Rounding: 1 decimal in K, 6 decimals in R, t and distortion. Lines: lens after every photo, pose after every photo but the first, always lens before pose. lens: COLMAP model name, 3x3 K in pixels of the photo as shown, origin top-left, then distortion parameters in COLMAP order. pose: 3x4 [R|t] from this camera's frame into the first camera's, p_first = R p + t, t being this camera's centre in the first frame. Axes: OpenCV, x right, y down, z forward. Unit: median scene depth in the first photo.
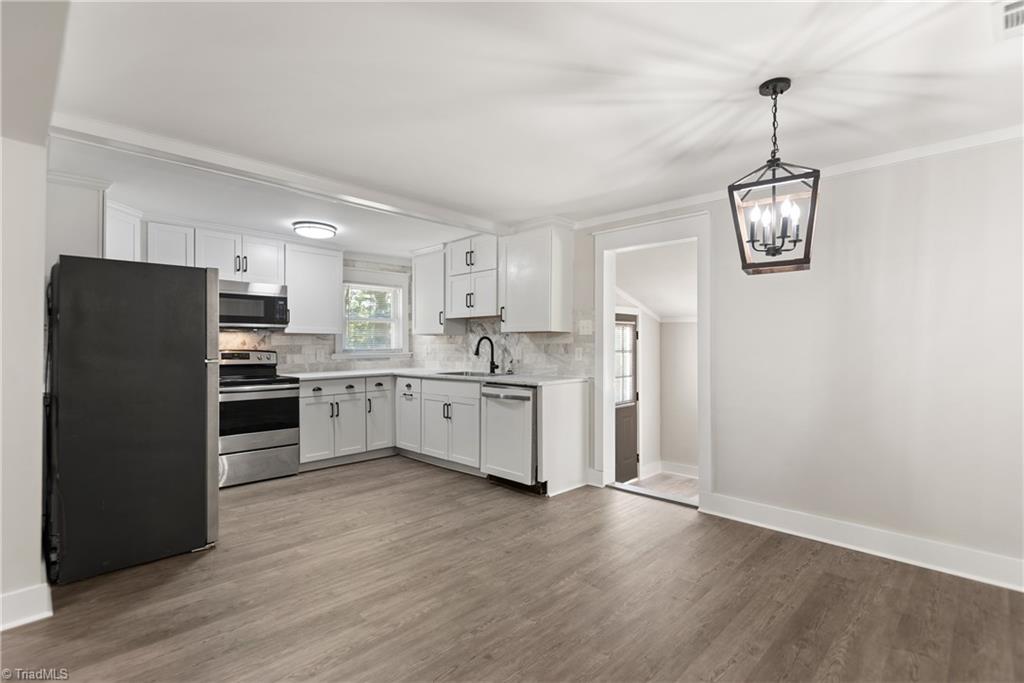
lens RADIAL K [[489.4, 0, 518.1], [0, 489.4, 341.9], [0, 0, 1]] dist [-0.011680, 0.000366]
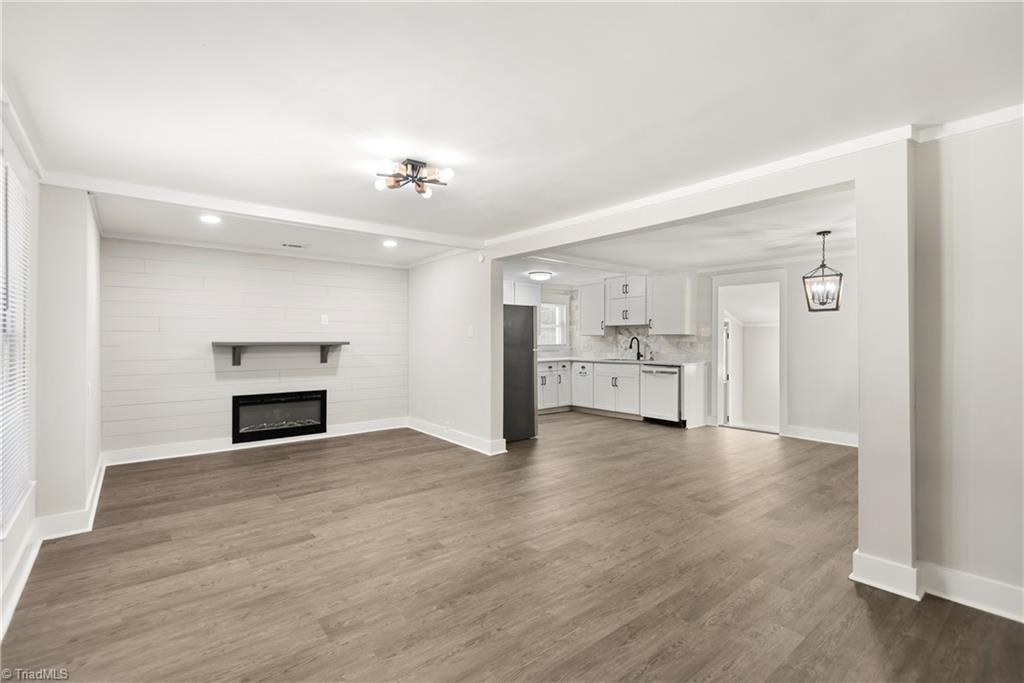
lens RADIAL K [[462.3, 0, 506.8], [0, 462.3, 339.1], [0, 0, 1]] dist [0.011488, -0.005410]
pose [[0.991150, 0.002561, -0.132722, -0.300469], [-0.002255, 0.999994, 0.002455, -0.007565], [0.132727, -0.002134, 0.991150, -0.610987]]
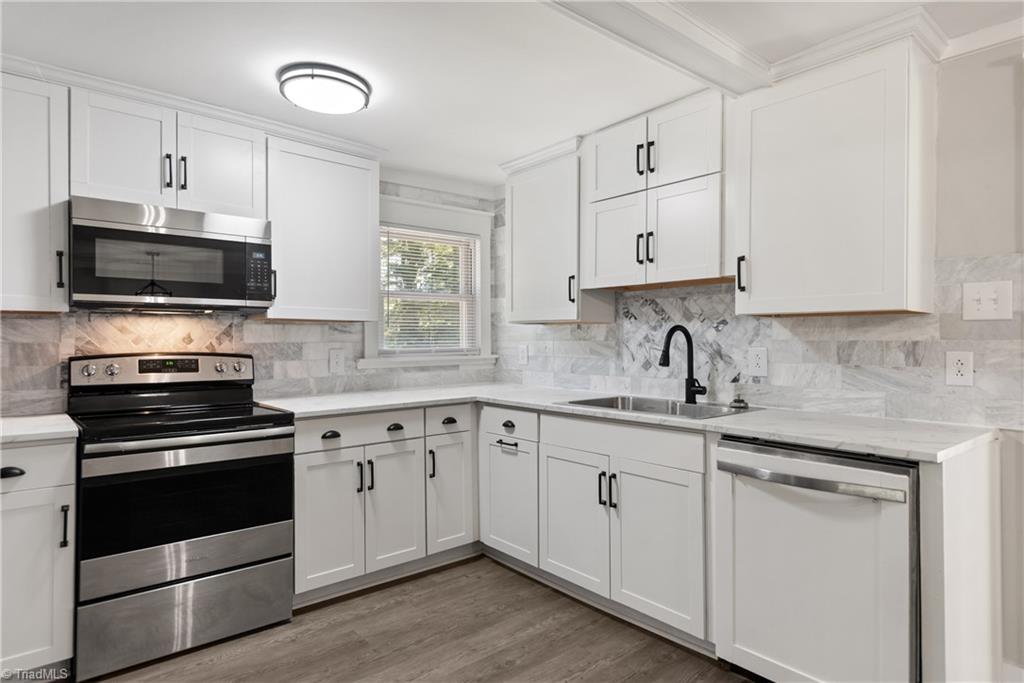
lens RADIAL K [[586.7, 0, 512.7], [0, 586.7, 339.0], [0, 0, 1]] dist [-0.004603, -0.000267]
pose [[0.994848, -0.000340, -0.101376, -0.176918], [0.000996, 0.999979, 0.006421, -0.001792], [0.101372, -0.006488, 0.994827, 0.452548]]
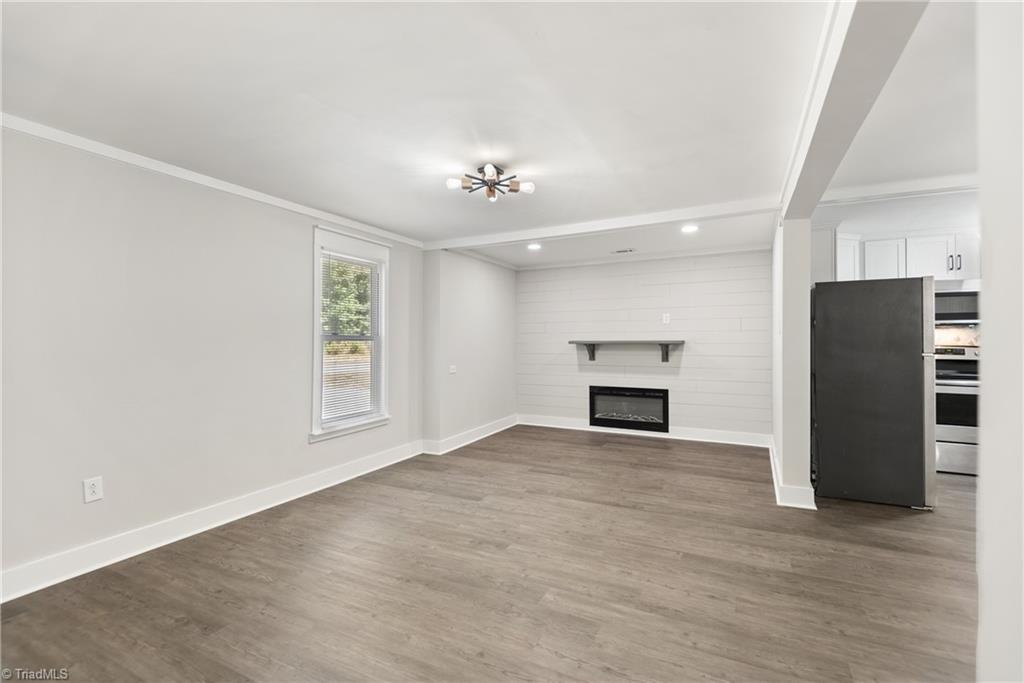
lens RADIAL K [[462.3, 0, 513.6], [0, 462.3, 335.7], [0, 0, 1]] dist [0.011488, -0.005410]
pose [[0.284634, -0.005001, -0.958623, 0.109453], [0.006218, 0.999975, -0.003371, -0.007317], [0.958616, -0.005001, 0.284658, -0.188108]]
